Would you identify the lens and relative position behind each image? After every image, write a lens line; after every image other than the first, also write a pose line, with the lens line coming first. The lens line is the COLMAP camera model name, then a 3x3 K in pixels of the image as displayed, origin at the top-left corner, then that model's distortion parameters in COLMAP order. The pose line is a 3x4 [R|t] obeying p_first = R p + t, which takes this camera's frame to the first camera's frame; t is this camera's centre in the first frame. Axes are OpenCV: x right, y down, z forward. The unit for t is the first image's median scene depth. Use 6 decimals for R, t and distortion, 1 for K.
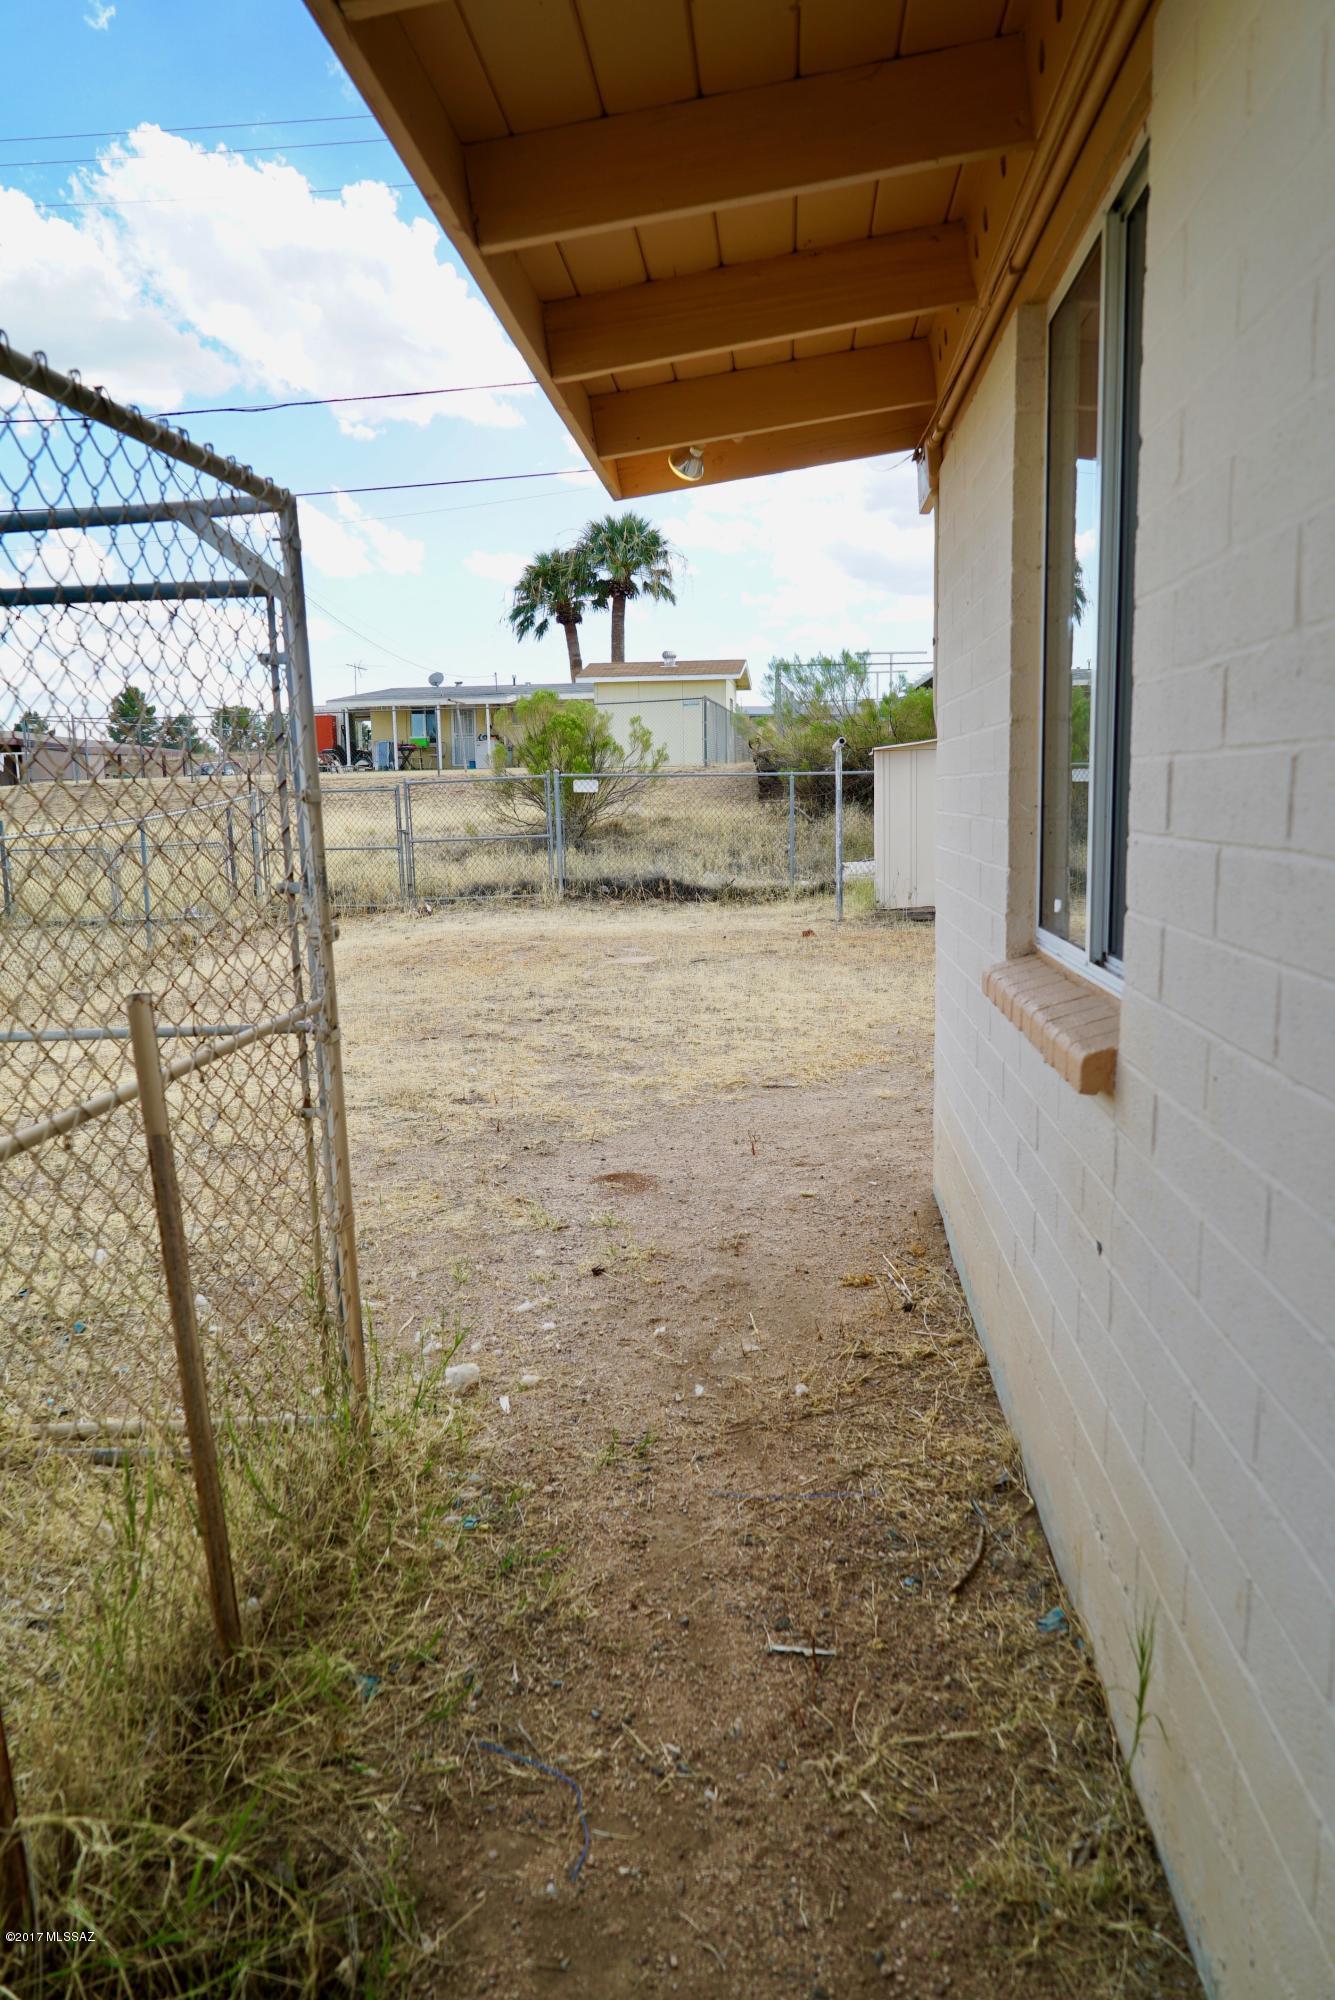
lens RADIAL K [[1384.1, 0, 667.5], [0, 1384.1, 1000.0], [0, 0, 1]] dist [-0.014362, 0.016612]
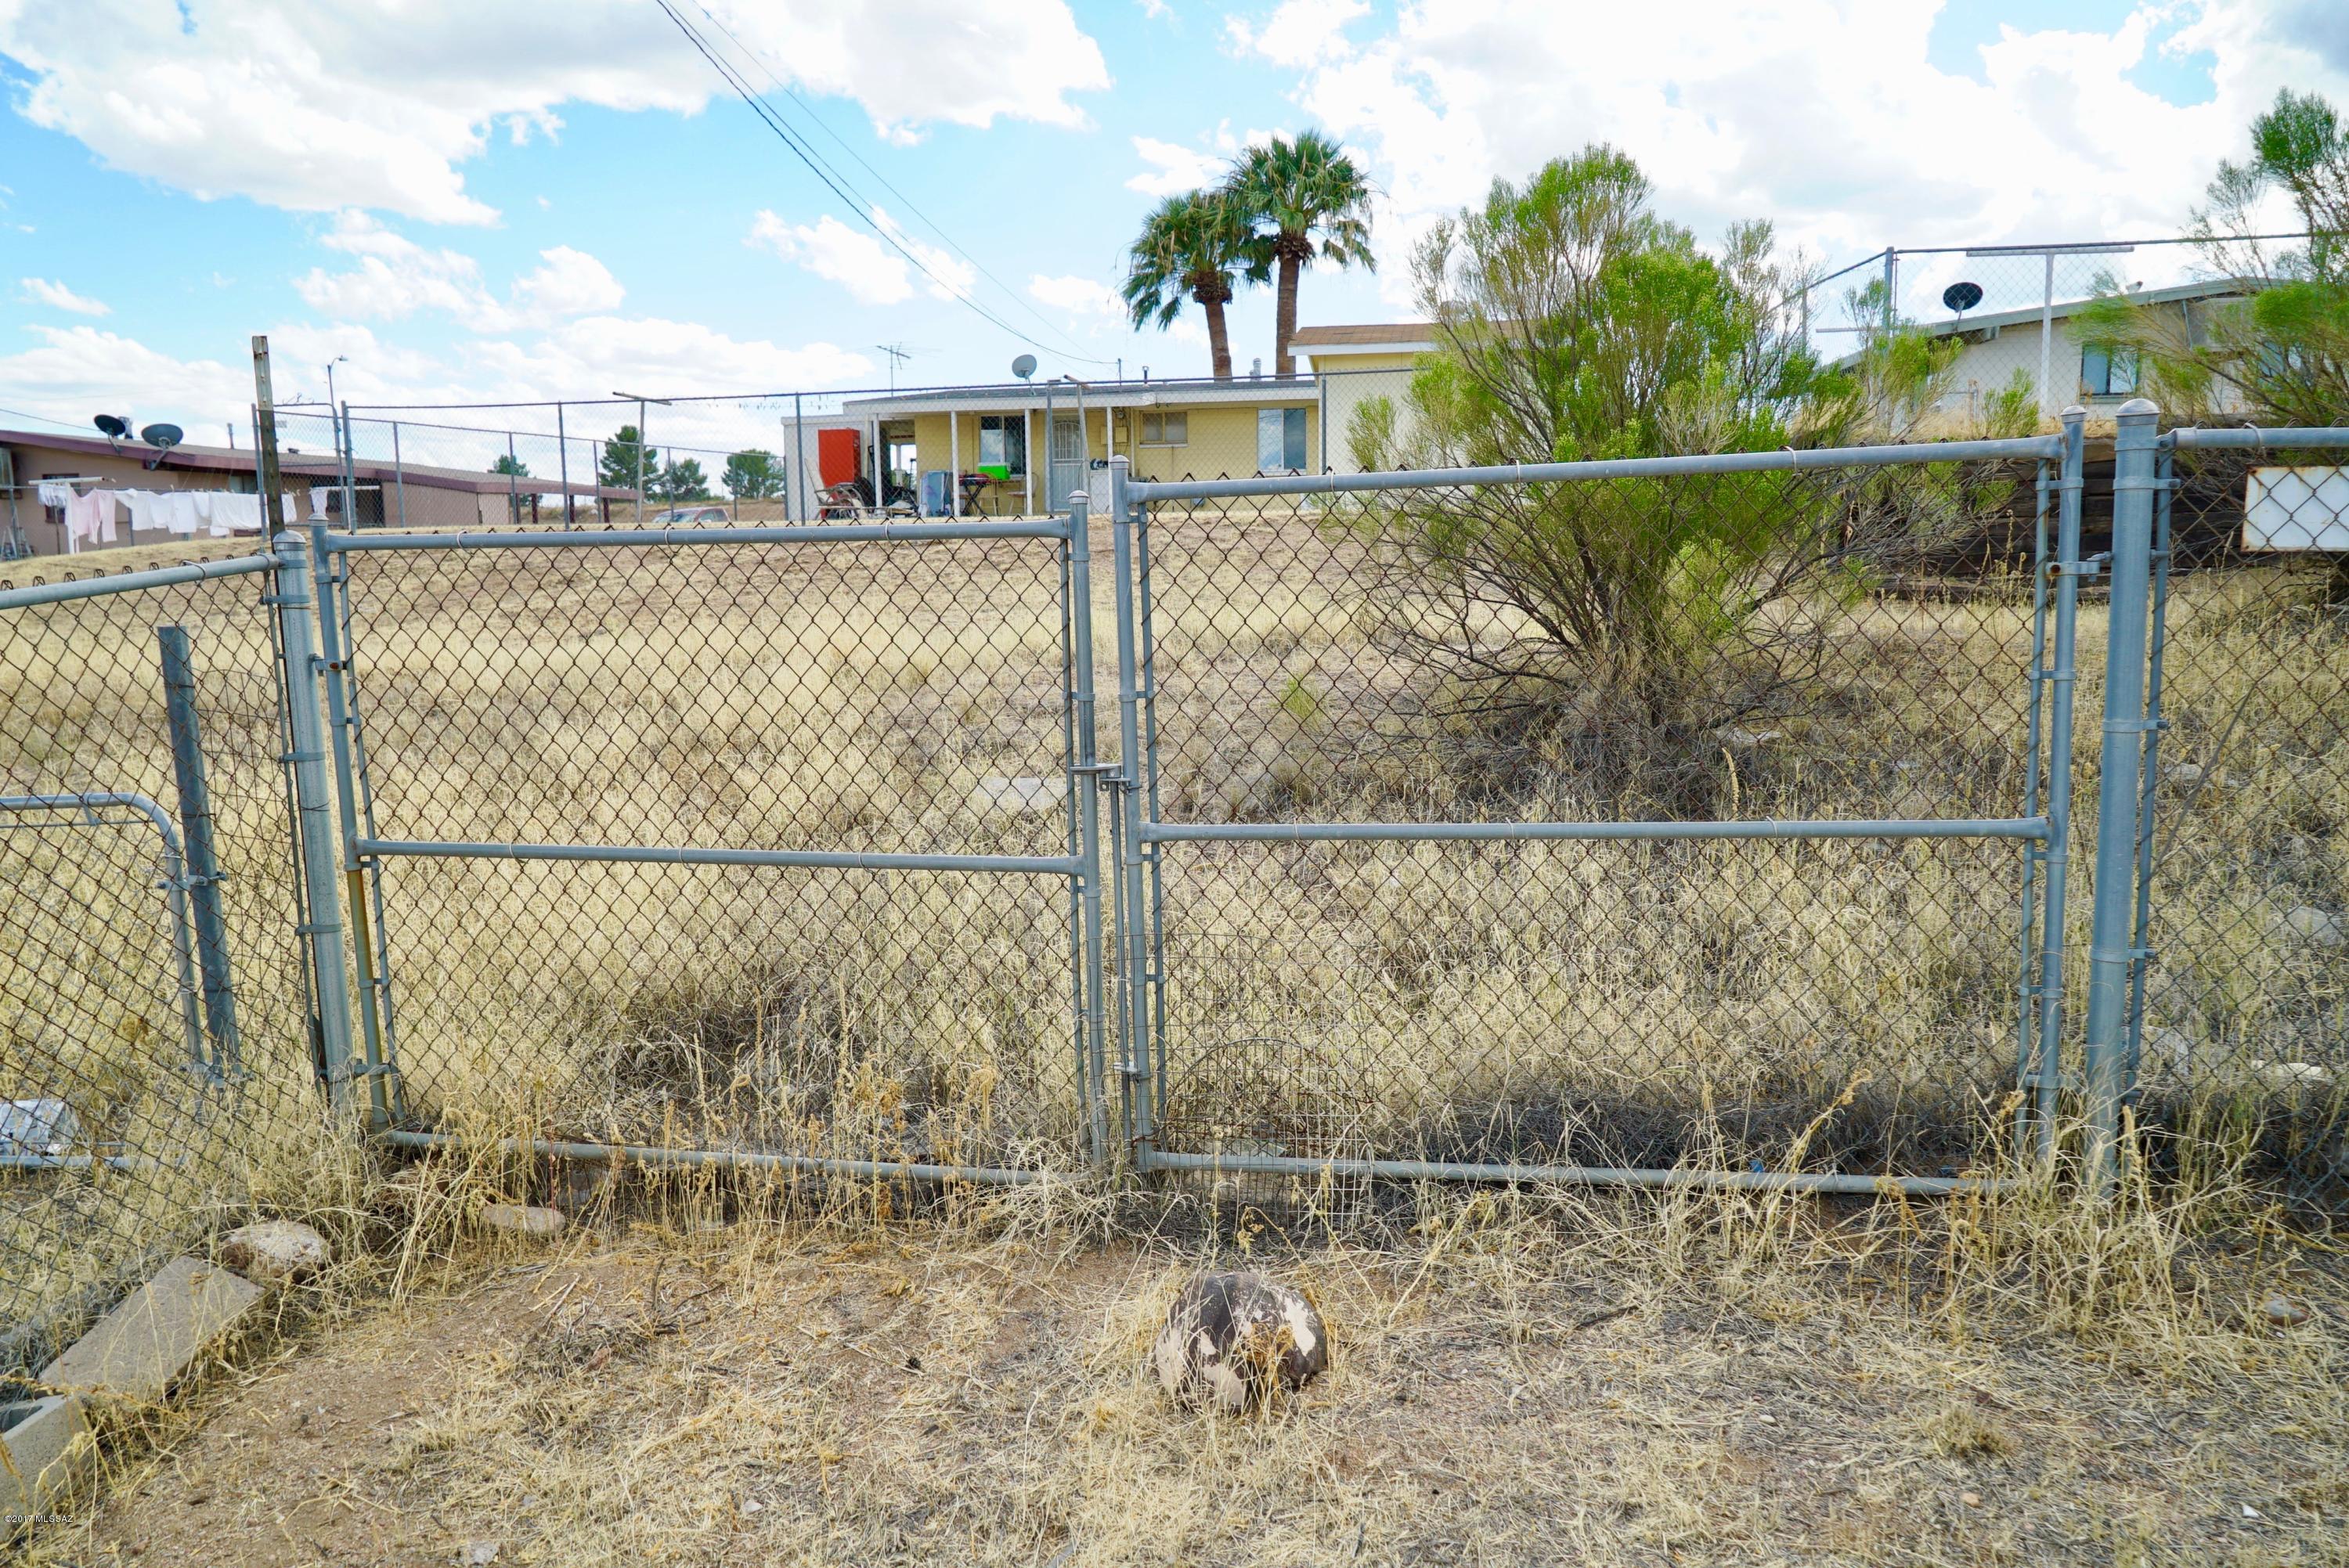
lens RADIAL K [[1581.4, 0, 1207.2], [0, 1581.4, 699.5], [0, 0, 1]] dist [0.101397, 0.000295]
pose [[0.999700, 0.006515, -0.023603, -0.078209], [-0.007879, 0.998277, -0.058143, -0.052262], [0.023184, 0.058311, 0.998029, 0.351721]]
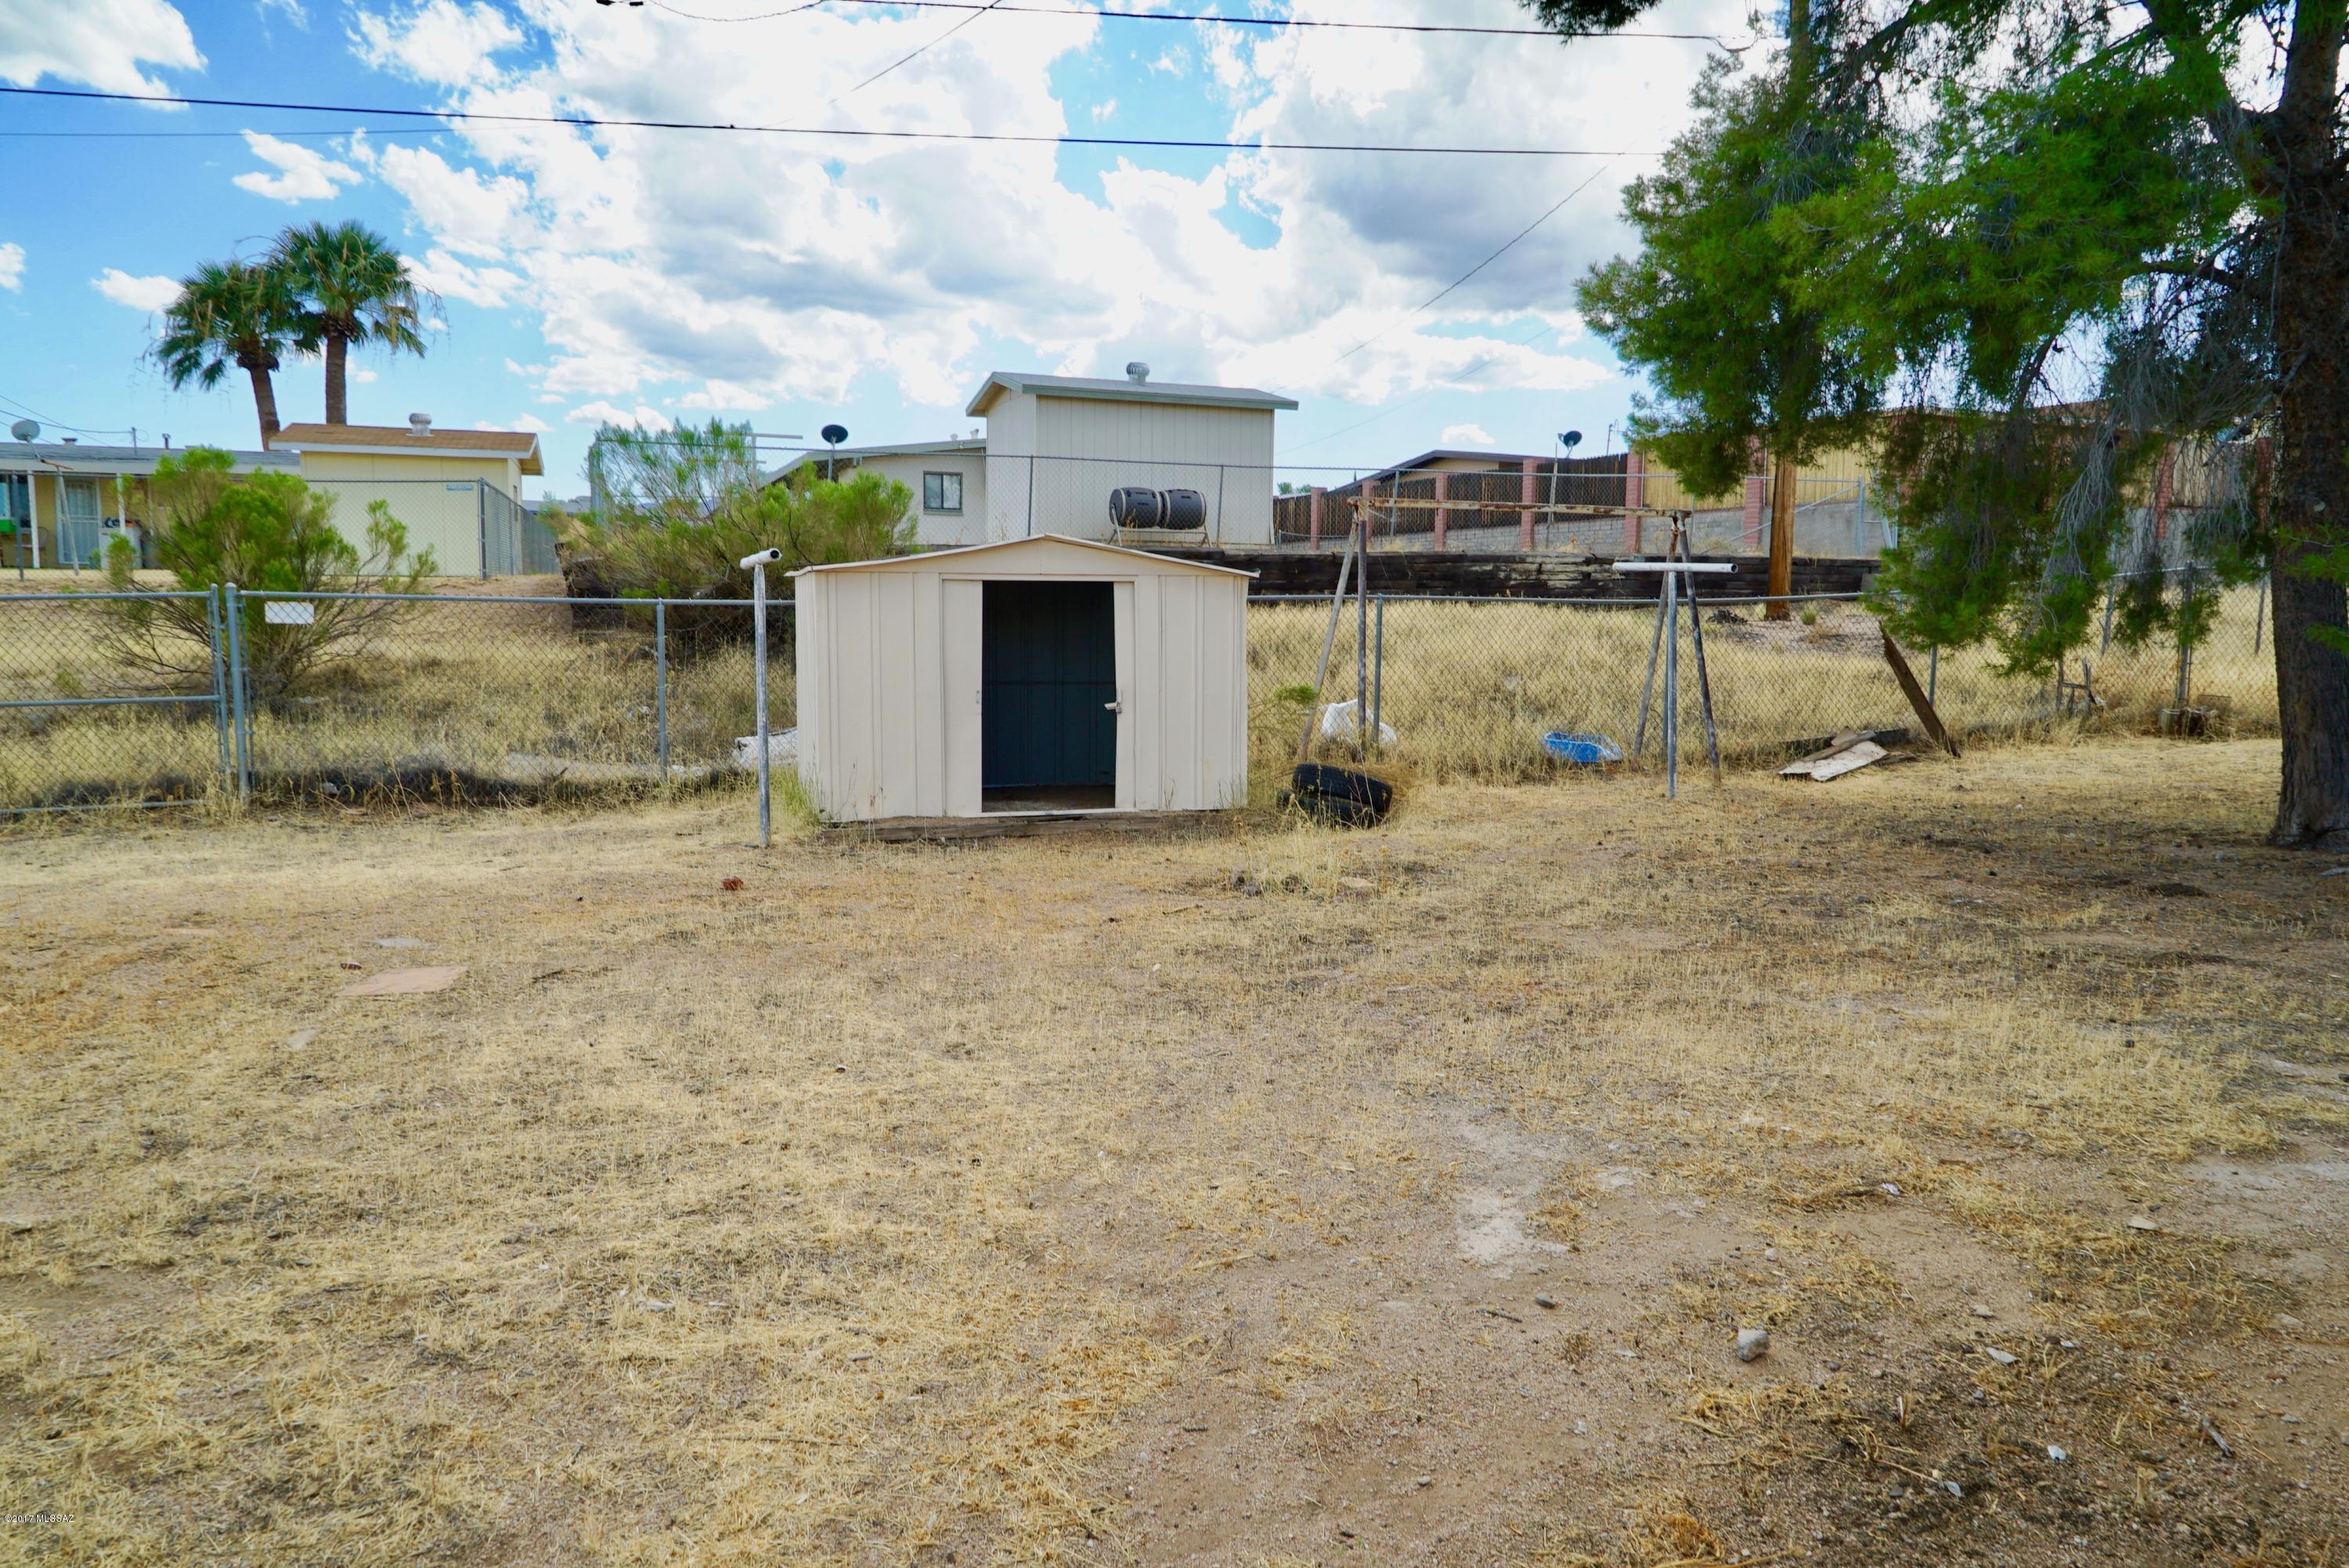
lens RADIAL K [[1625.4, 0, 1174.5], [0, 1625.4, 784.0], [0, 0, 1]] dist [-0.014362, 0.016612]
pose [[0.905061, -0.021452, 0.424739, -0.005414], [0.040528, 0.998532, -0.035927, -0.017570], [-0.423345, 0.049730, 0.904602, 0.093676]]
